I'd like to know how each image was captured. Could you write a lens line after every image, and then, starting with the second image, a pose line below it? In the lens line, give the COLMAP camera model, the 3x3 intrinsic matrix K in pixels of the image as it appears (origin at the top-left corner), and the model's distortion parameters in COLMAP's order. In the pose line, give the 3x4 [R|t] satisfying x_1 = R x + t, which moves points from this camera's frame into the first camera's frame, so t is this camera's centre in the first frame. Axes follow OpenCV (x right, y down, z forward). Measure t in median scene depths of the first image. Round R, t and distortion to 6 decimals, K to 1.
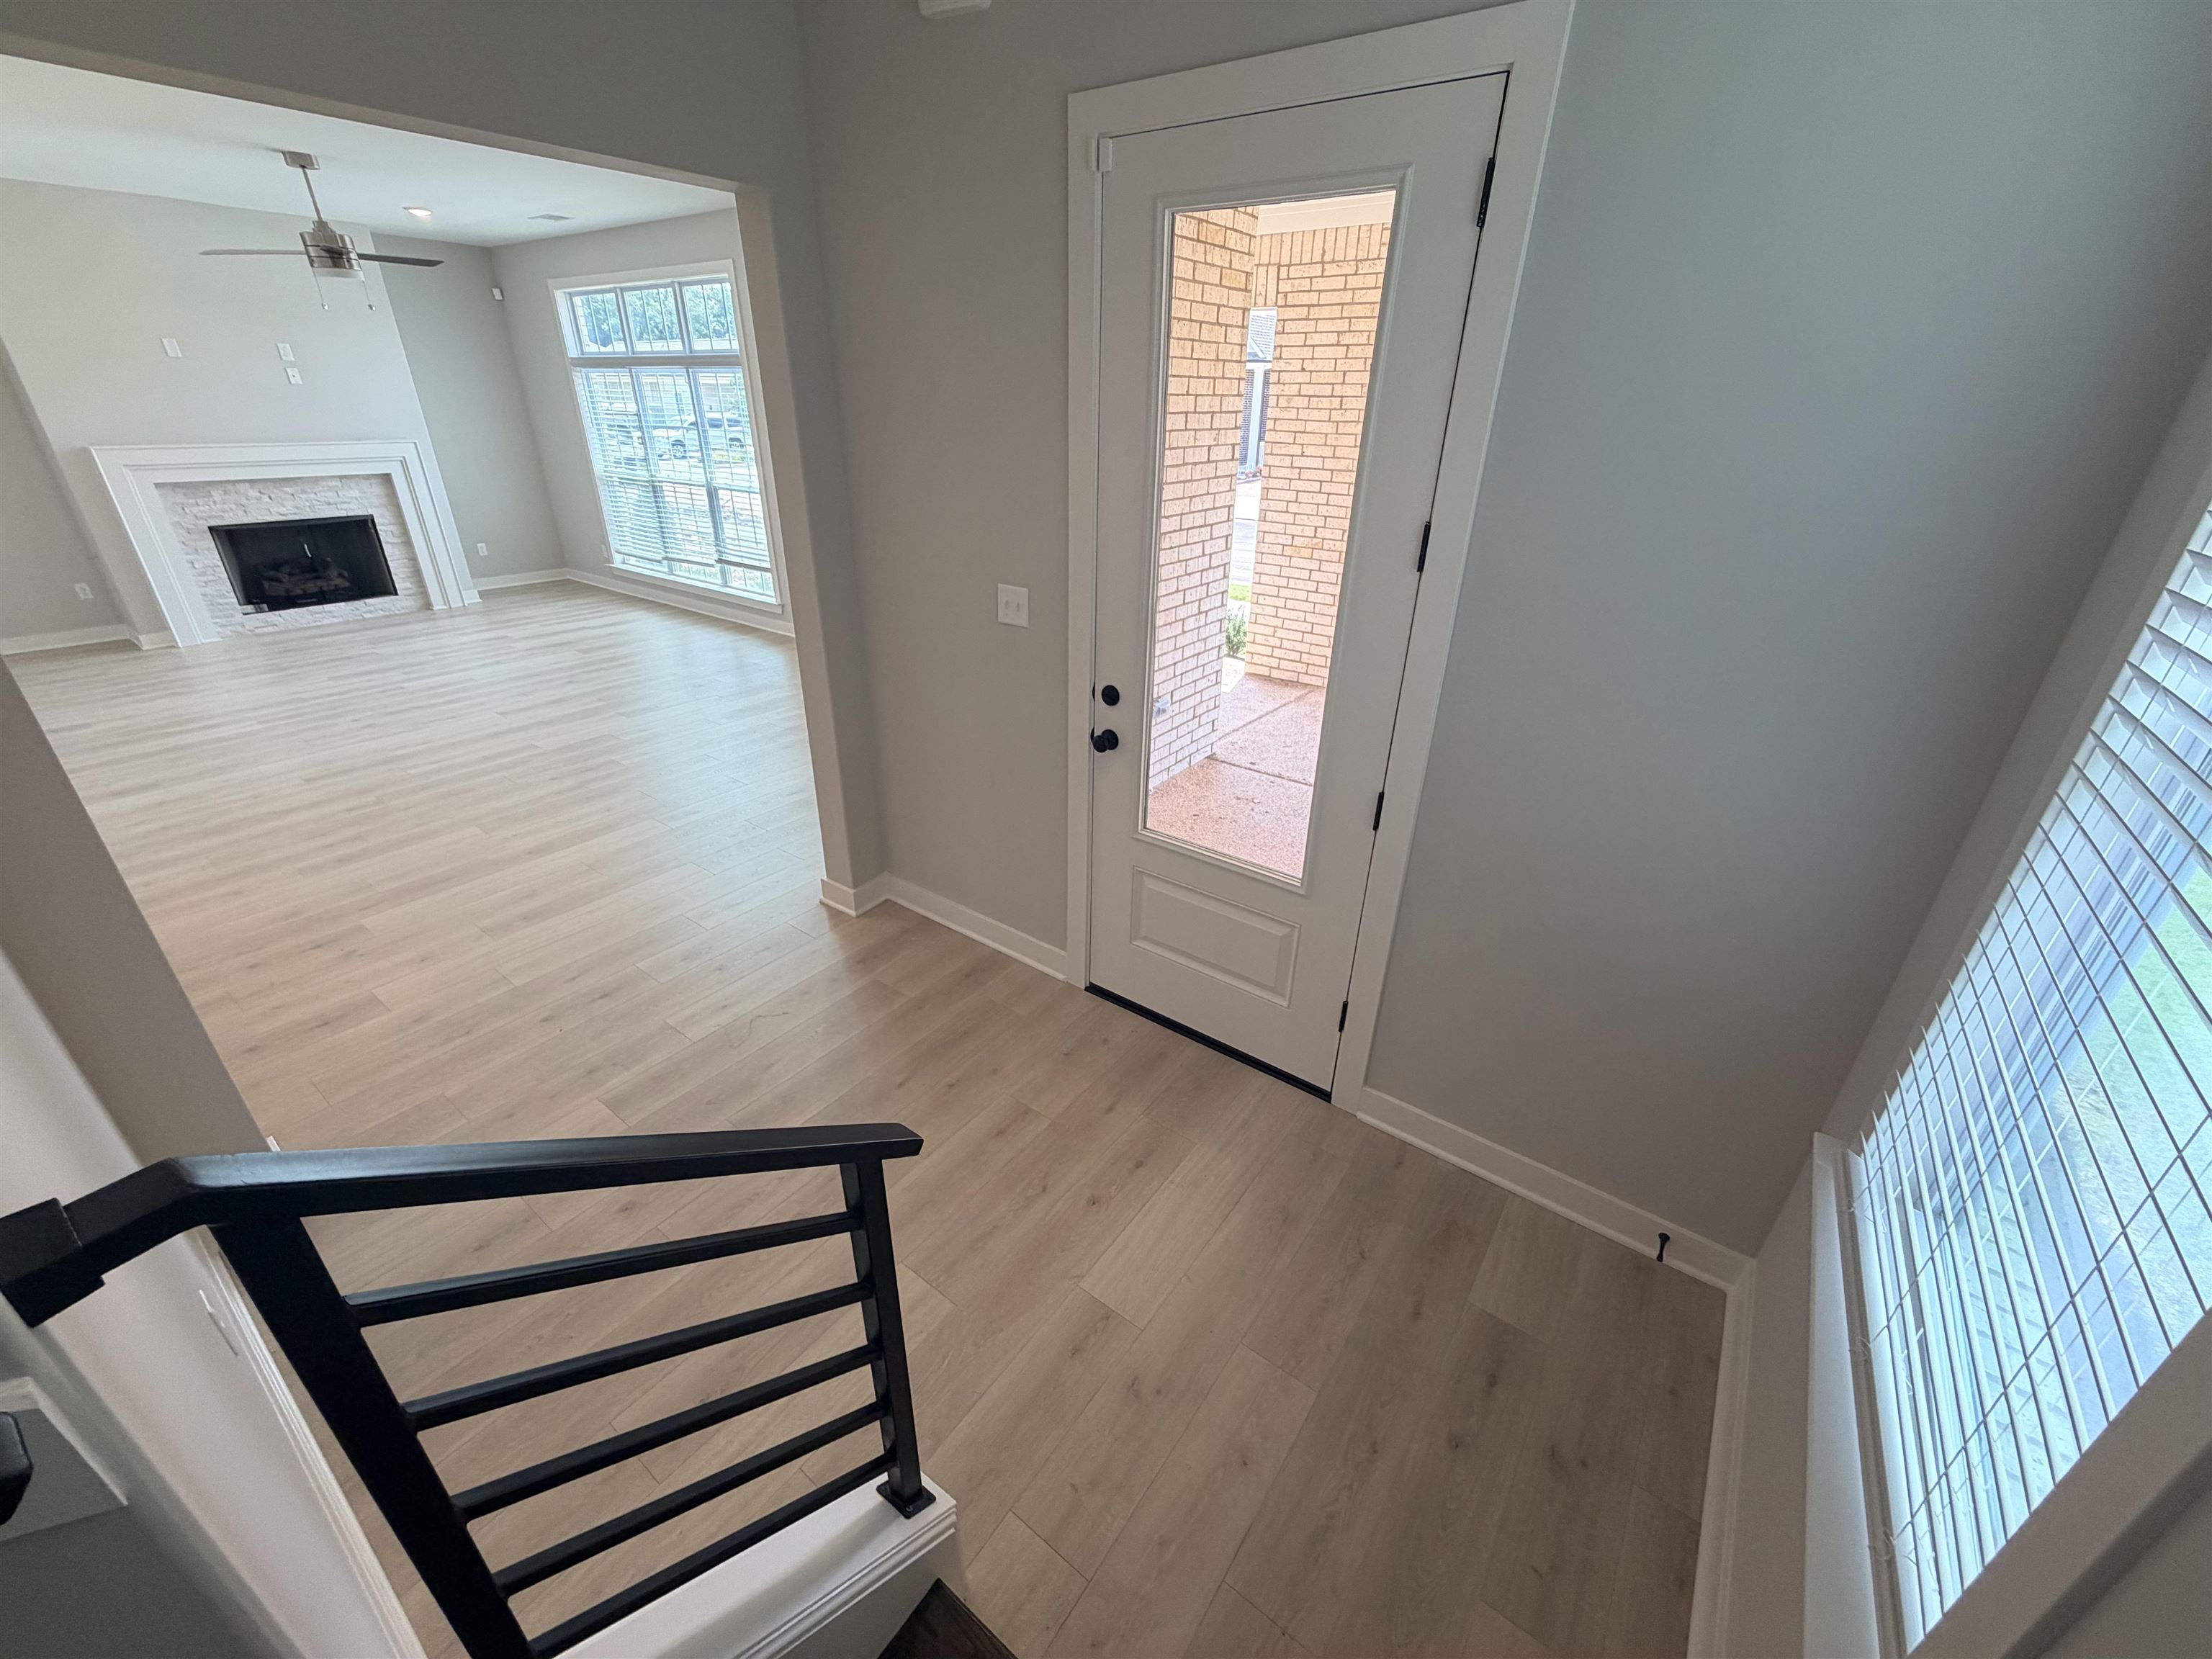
lens RADIAL K [[880.7, 0, 1111.0], [0, 880.7, 832.7], [0, 0, 1]] dist [-0.004442, -0.001229]
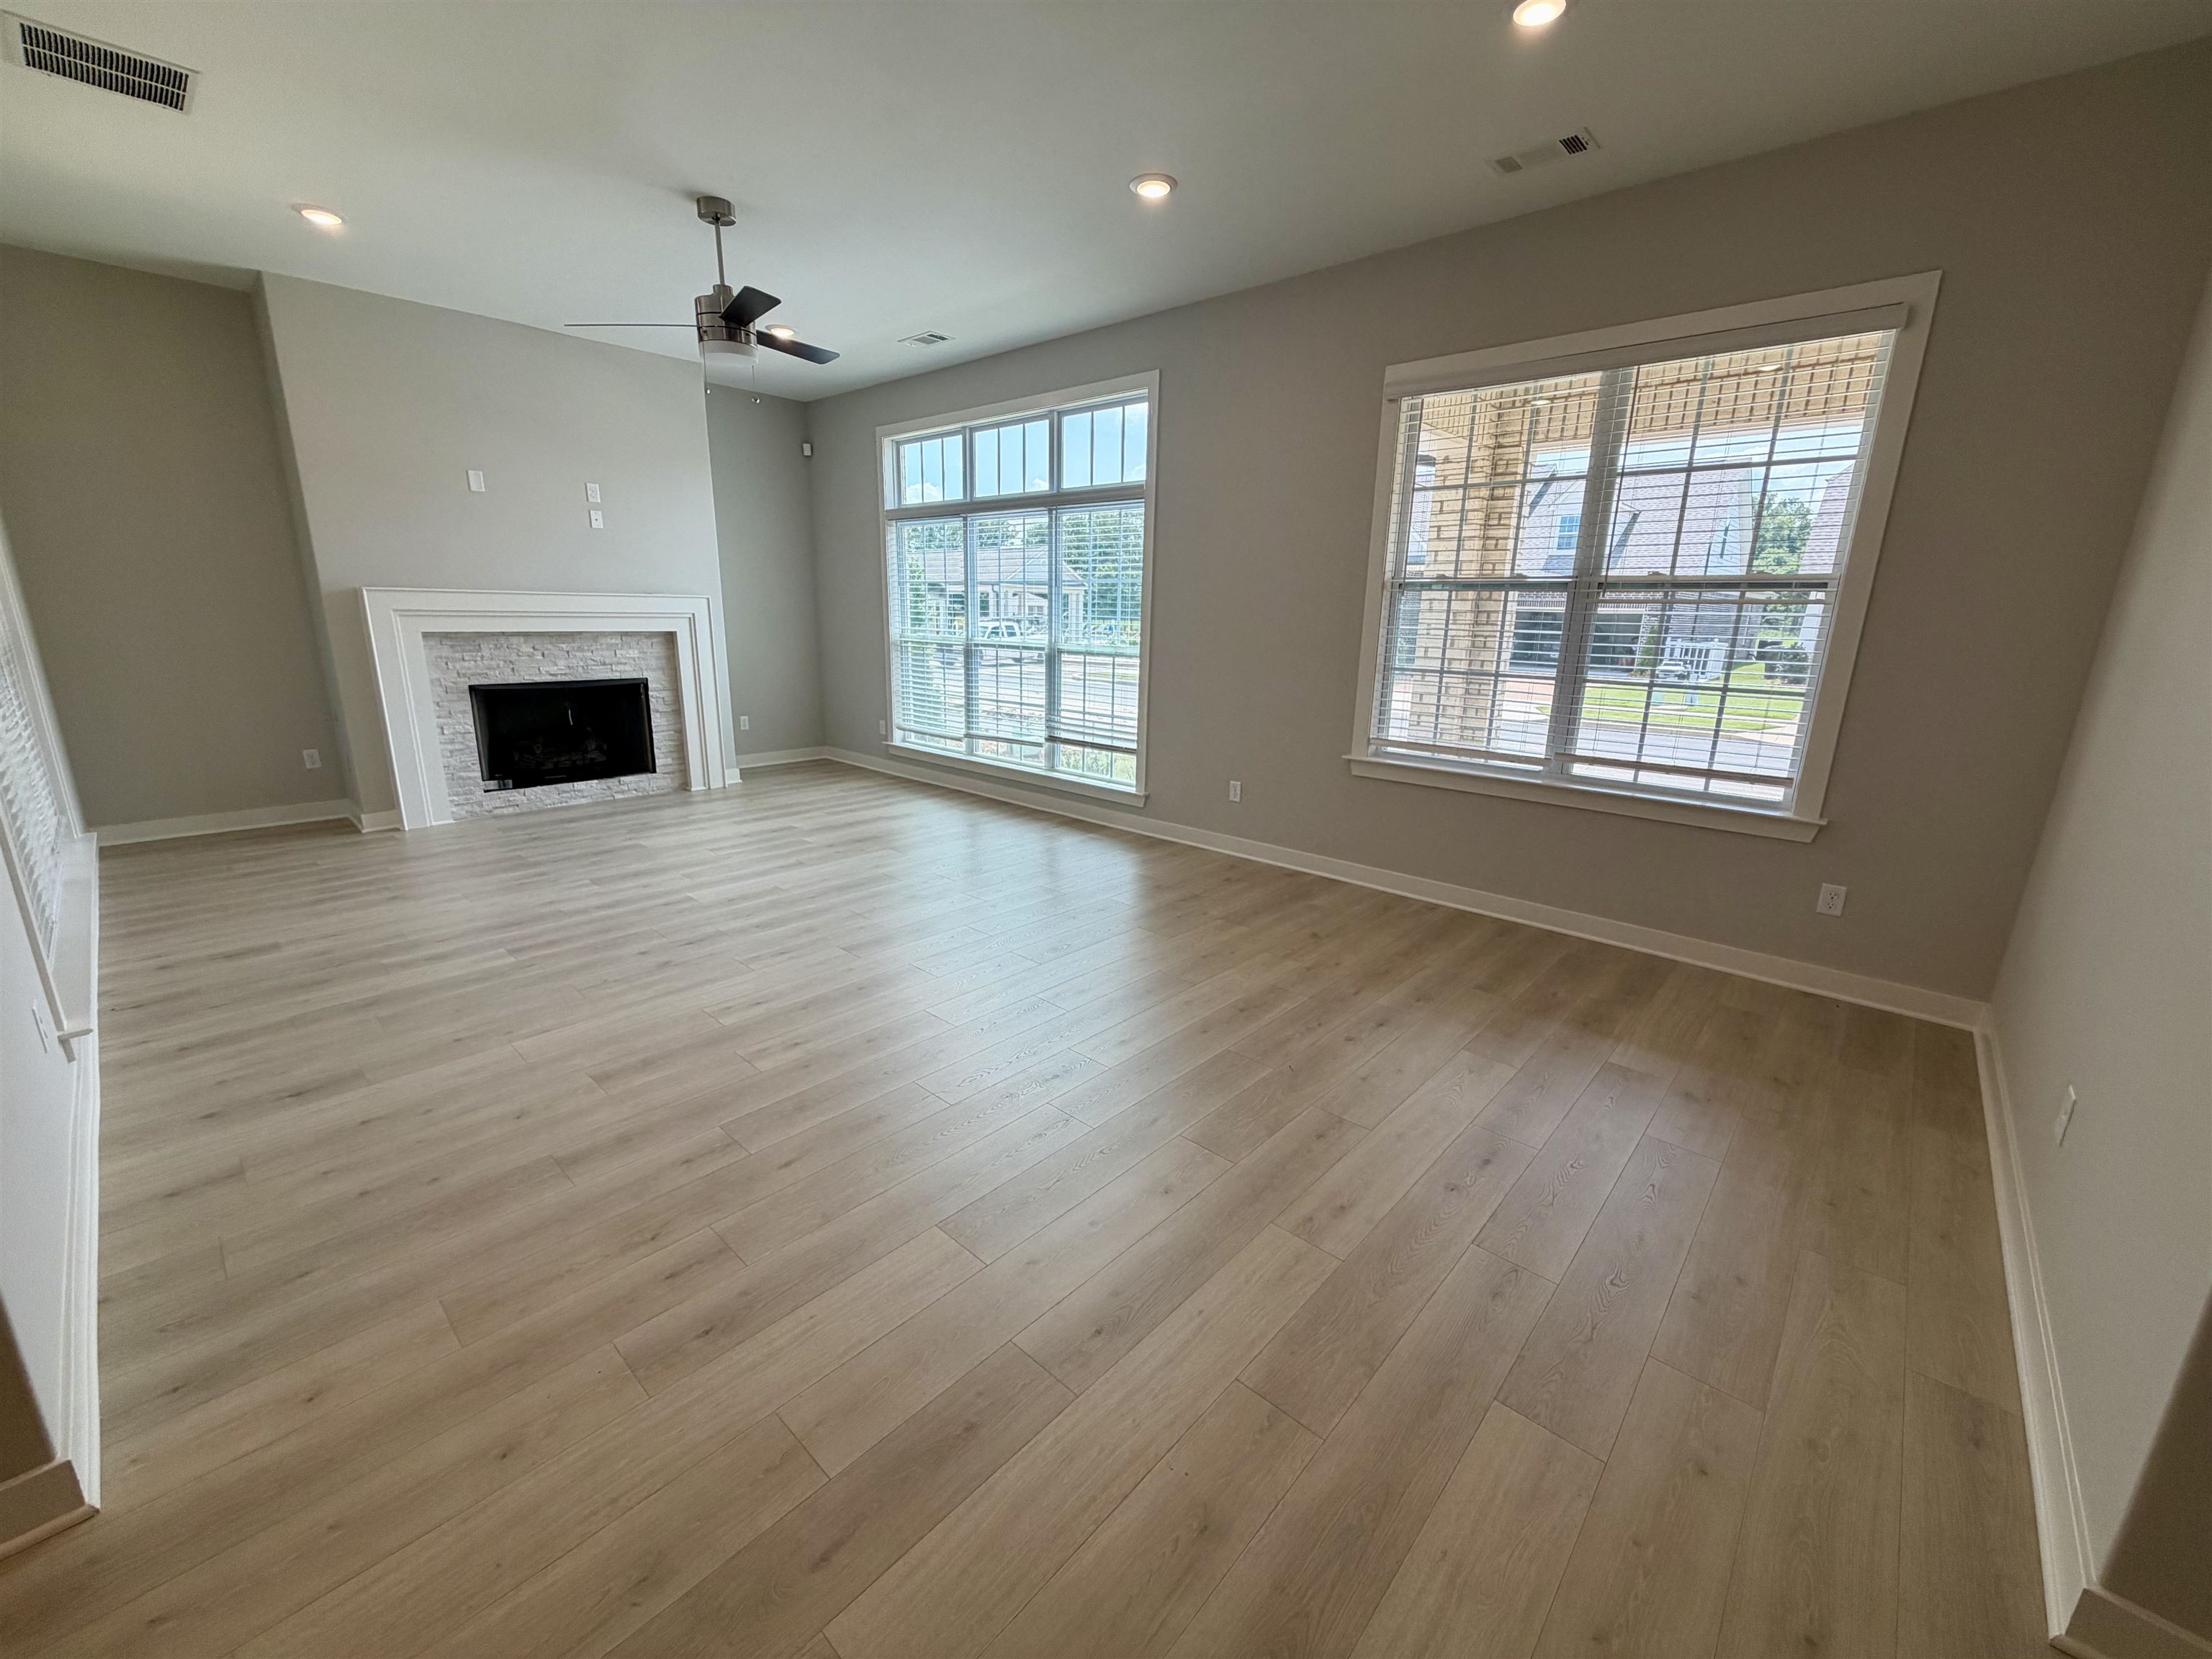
lens RADIAL K [[880.7, 0, 1096.5], [0, 880.7, 822.6], [0, 0, 1]] dist [-0.004442, -0.001229]
pose [[0.993807, 0.024794, -0.108316, -0.343733], [-0.048031, 0.974869, -0.217539, -0.073534], [0.100200, 0.221395, 0.970023, 0.281126]]
